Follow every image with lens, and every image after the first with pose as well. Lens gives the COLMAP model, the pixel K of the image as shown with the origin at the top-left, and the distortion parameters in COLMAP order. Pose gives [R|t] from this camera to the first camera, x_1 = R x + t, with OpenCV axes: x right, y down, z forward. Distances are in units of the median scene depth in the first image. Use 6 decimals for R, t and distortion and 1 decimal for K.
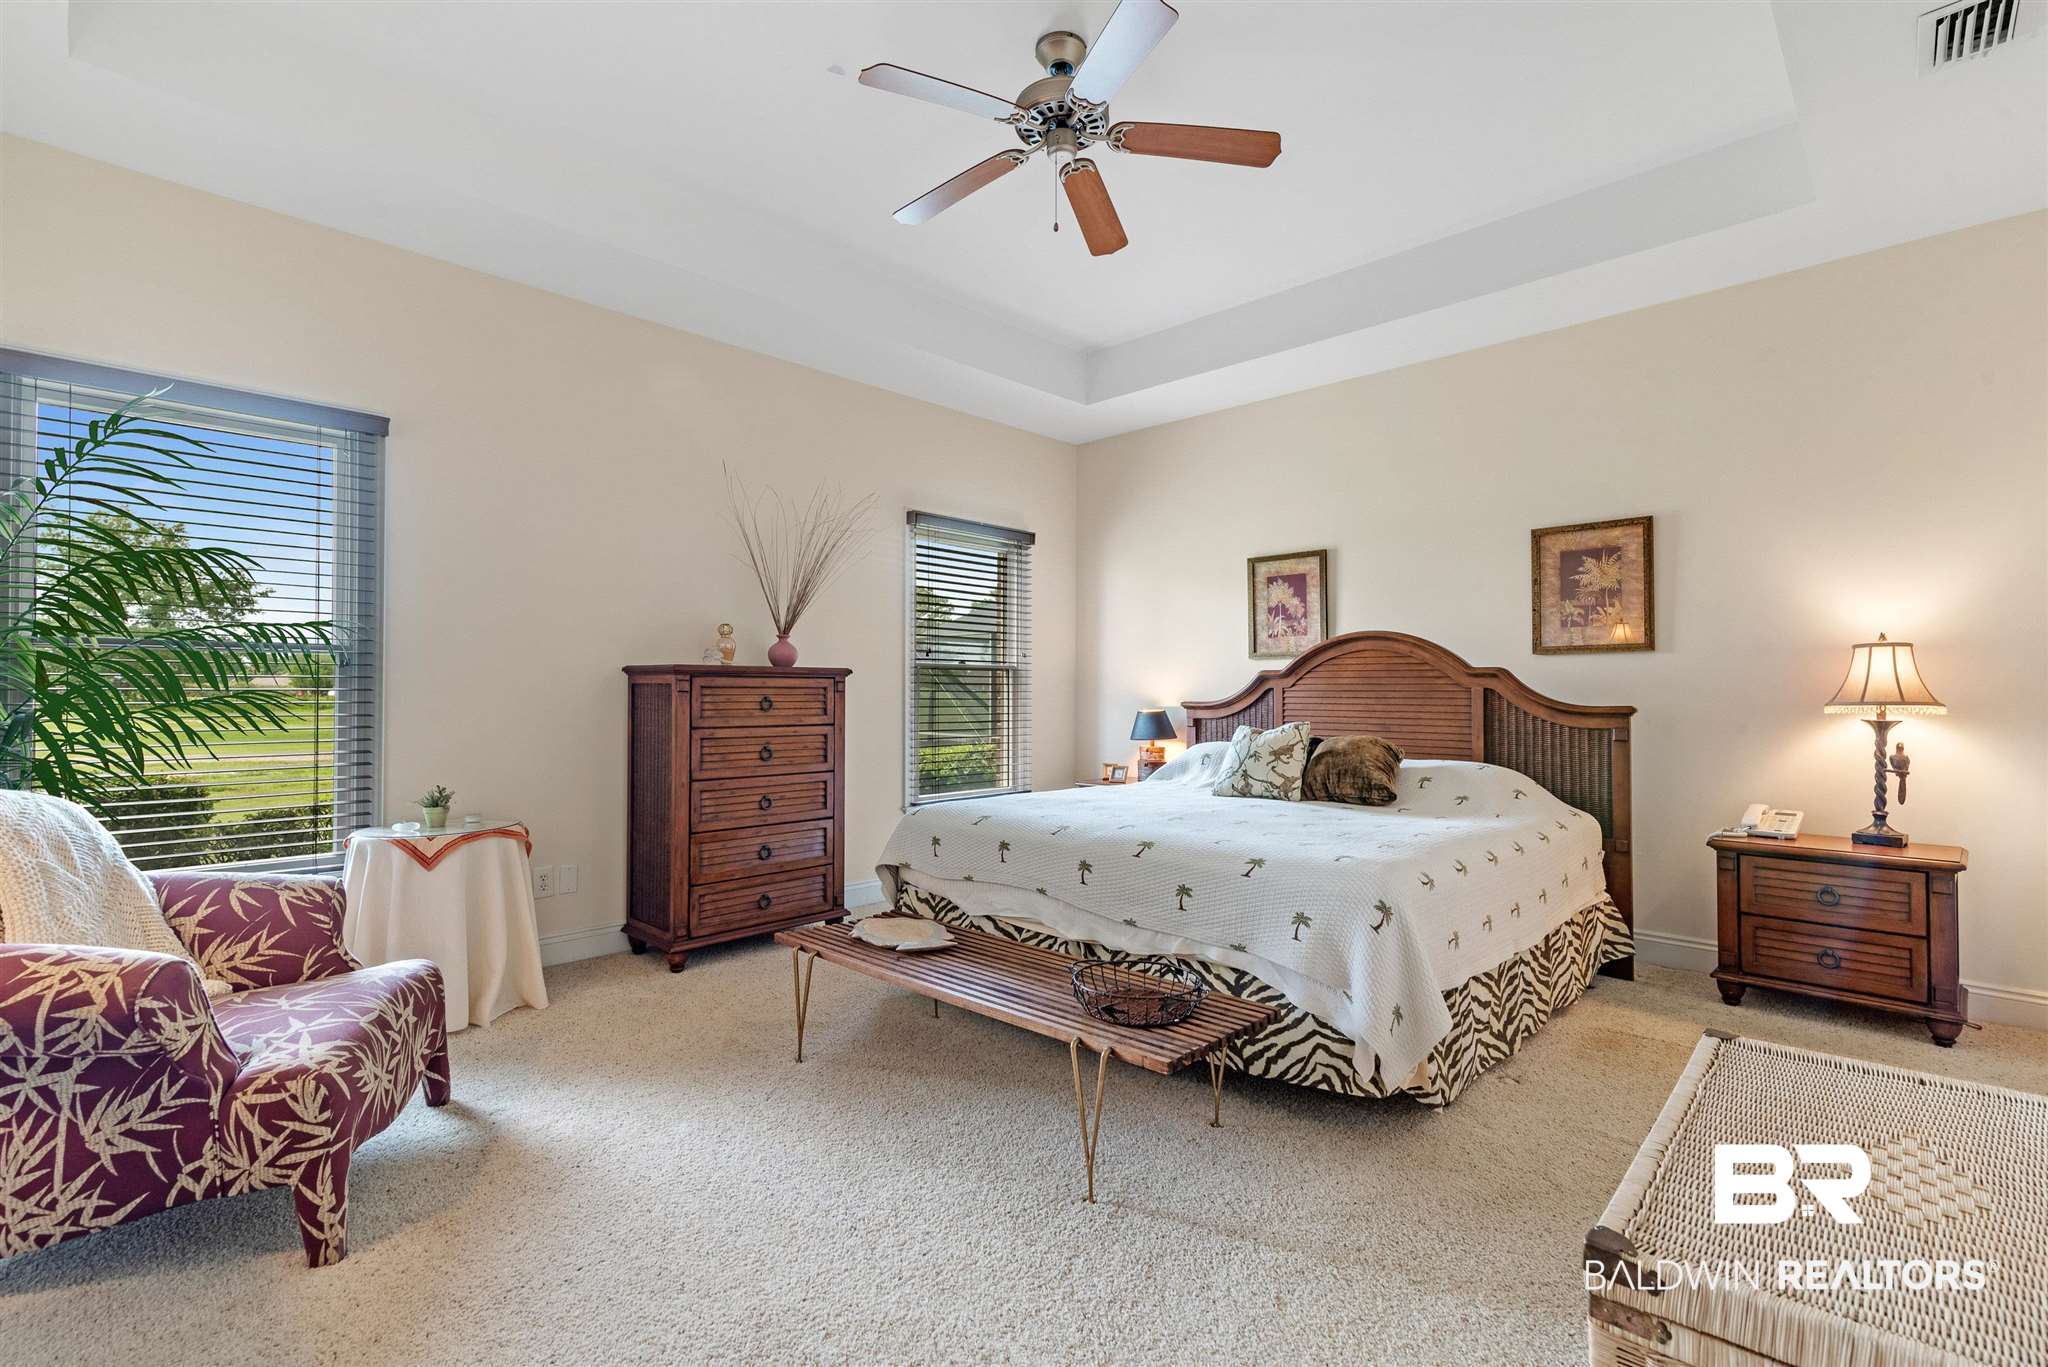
lens RADIAL K [[942.7, 0, 1021.4], [0, 942.7, 683.4], [0, 0, 1]] dist [0.001752, -0.000054]
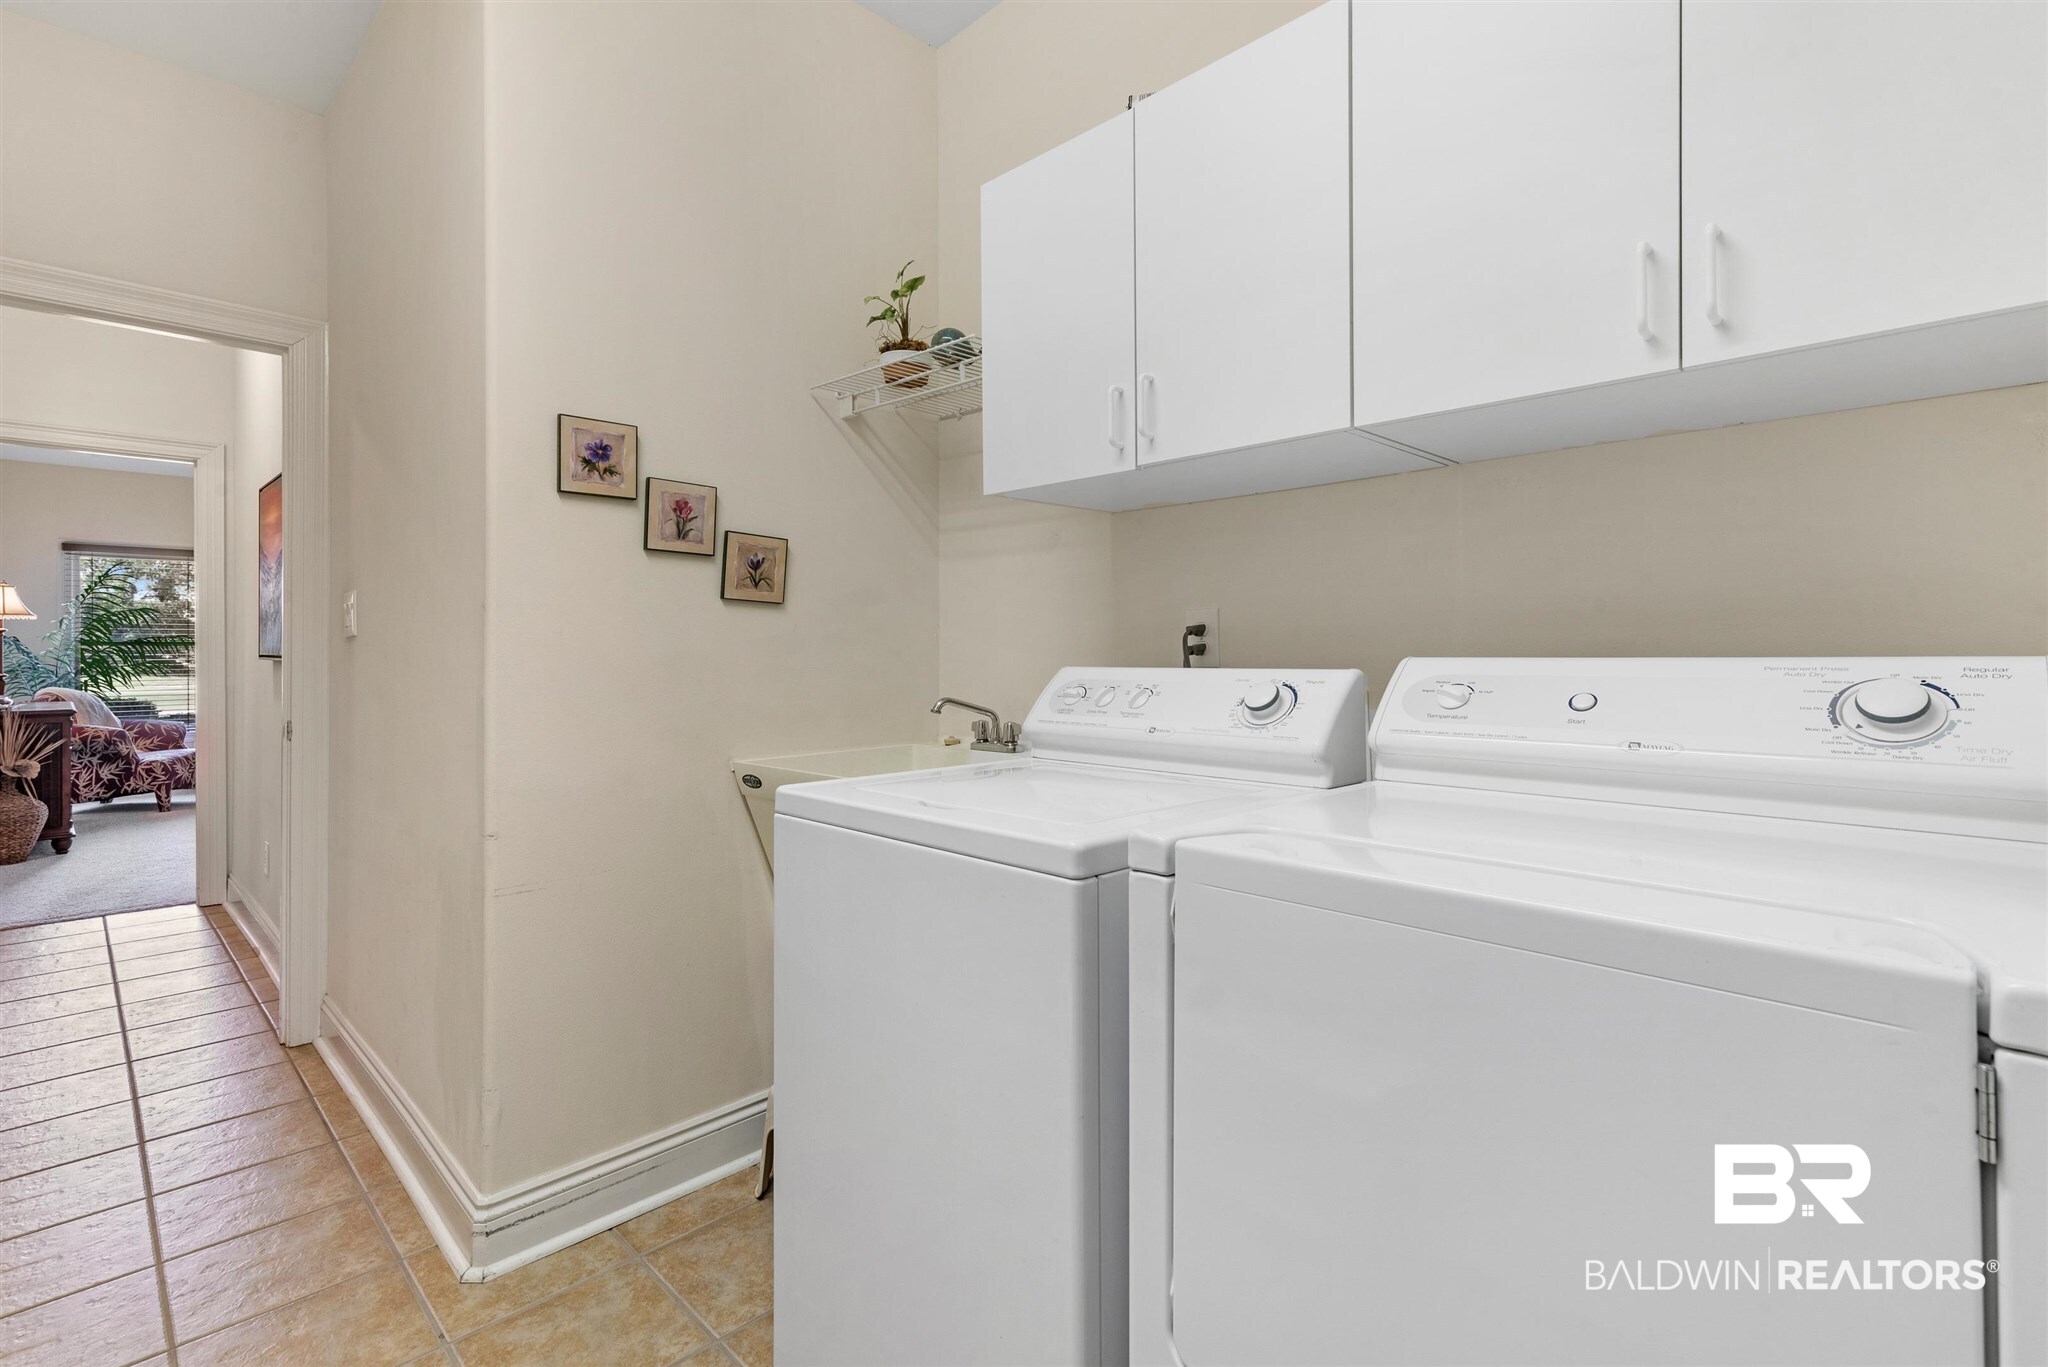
lens RADIAL K [[942.7, 0, 1030.2], [0, 942.7, 665.8], [0, 0, 1]] dist [0.001752, -0.000054]
pose [[0.999987, -0.001450, -0.004920, 1.543334], [0.001549, 0.999796, 0.020160, -0.025786], [0.004890, -0.020167, 0.999785, -1.544405]]
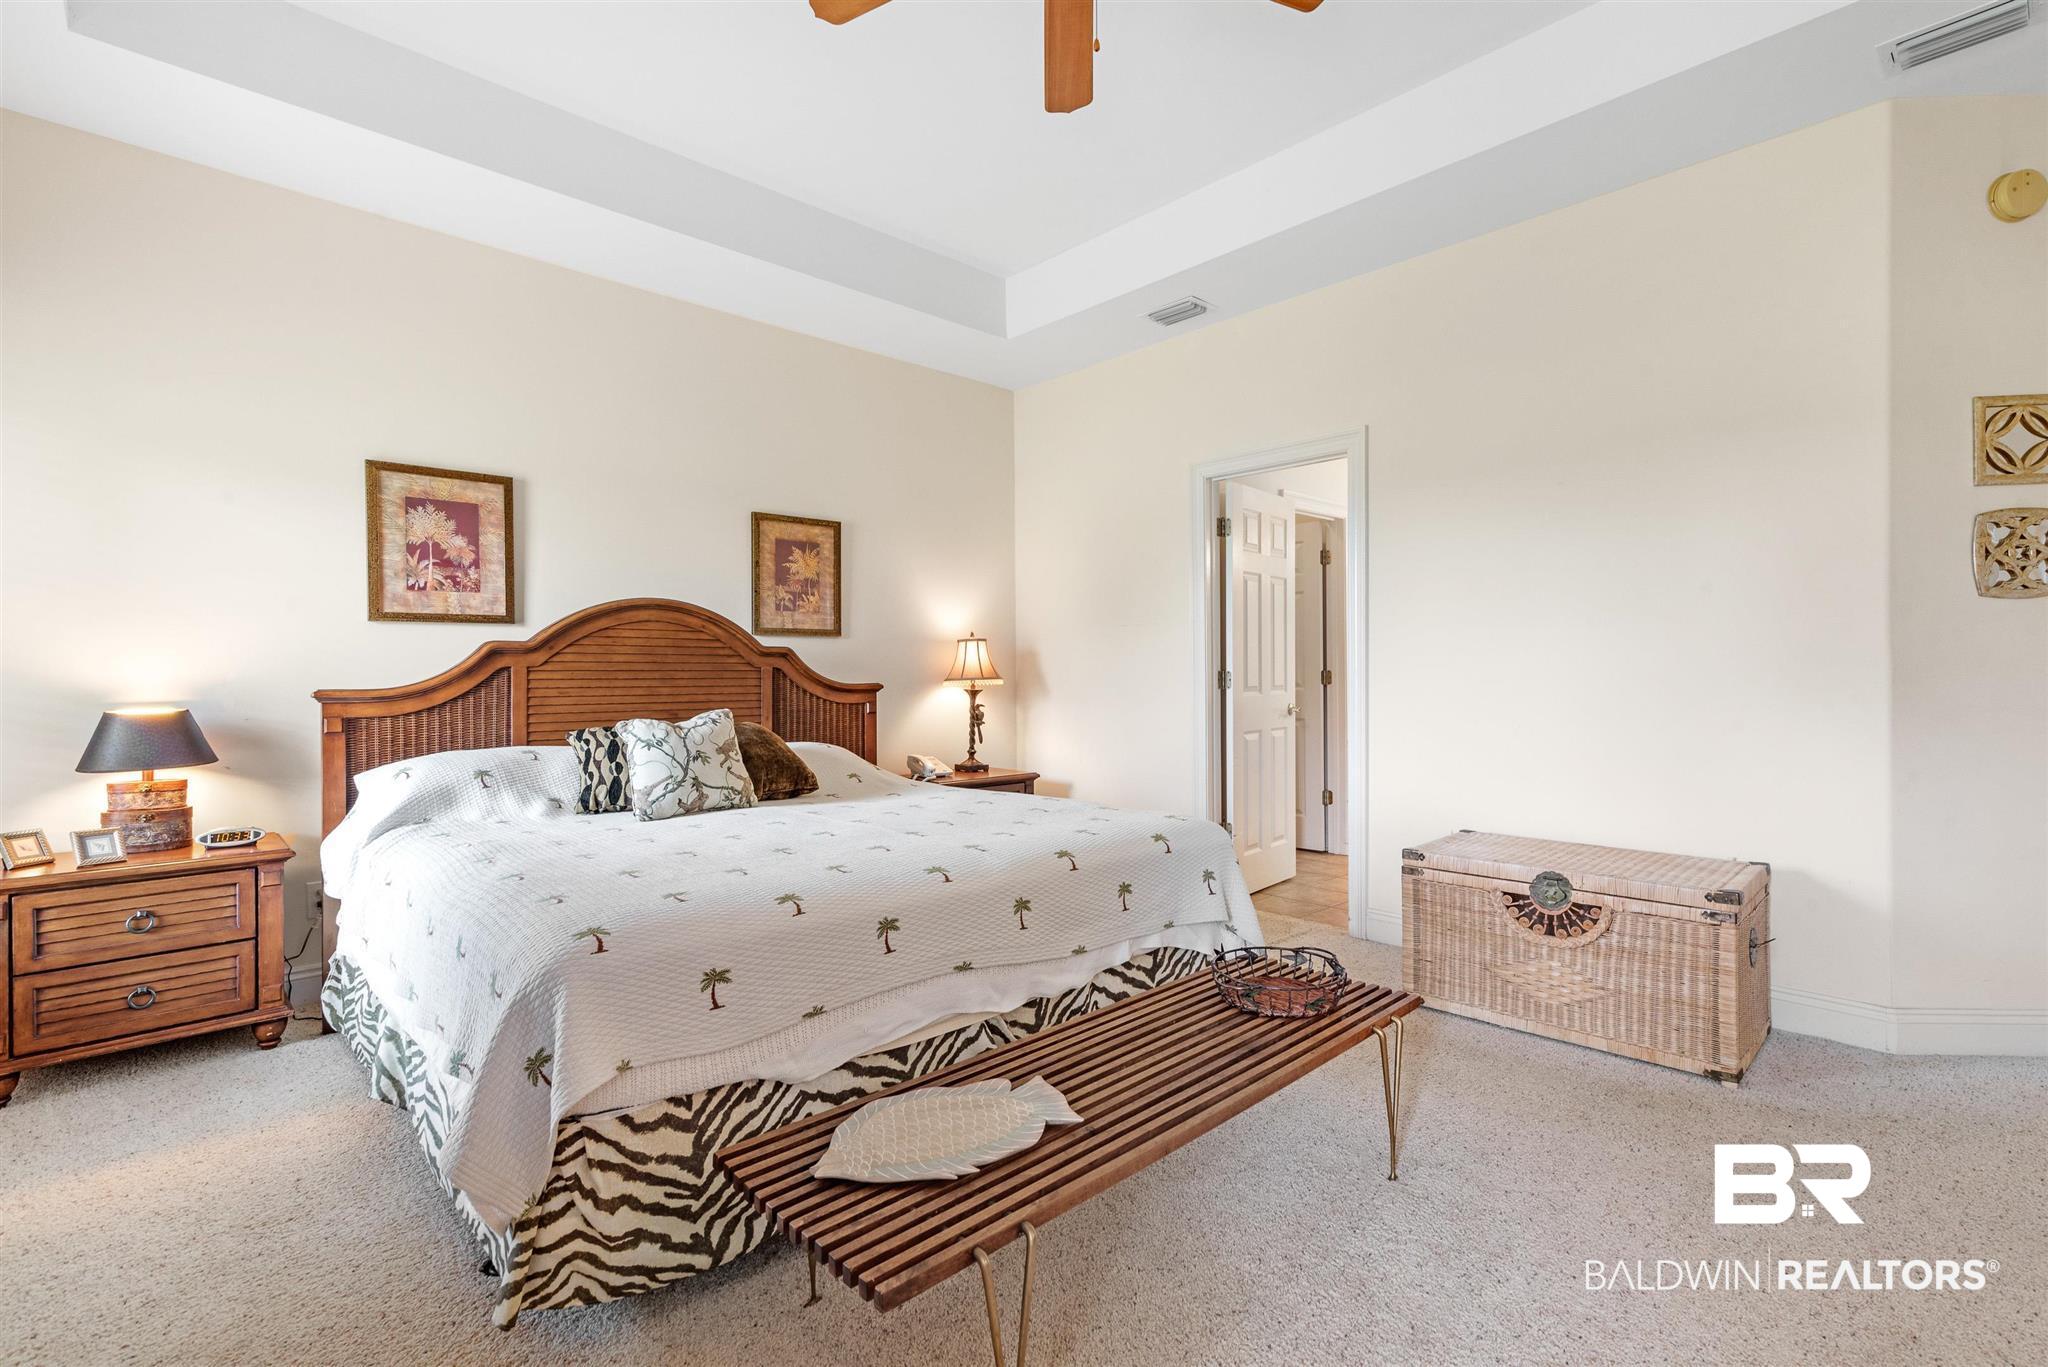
lens RADIAL K [[942.7, 0, 1025.3], [0, 942.7, 677.9], [0, 0, 1]] dist [0.001752, -0.000054]
pose [[0.033927, -0.008288, 0.999390, -0.499076], [-0.006440, 0.999943, 0.008511, 0.005843], [-0.999404, -0.006724, 0.033872, 0.719443]]
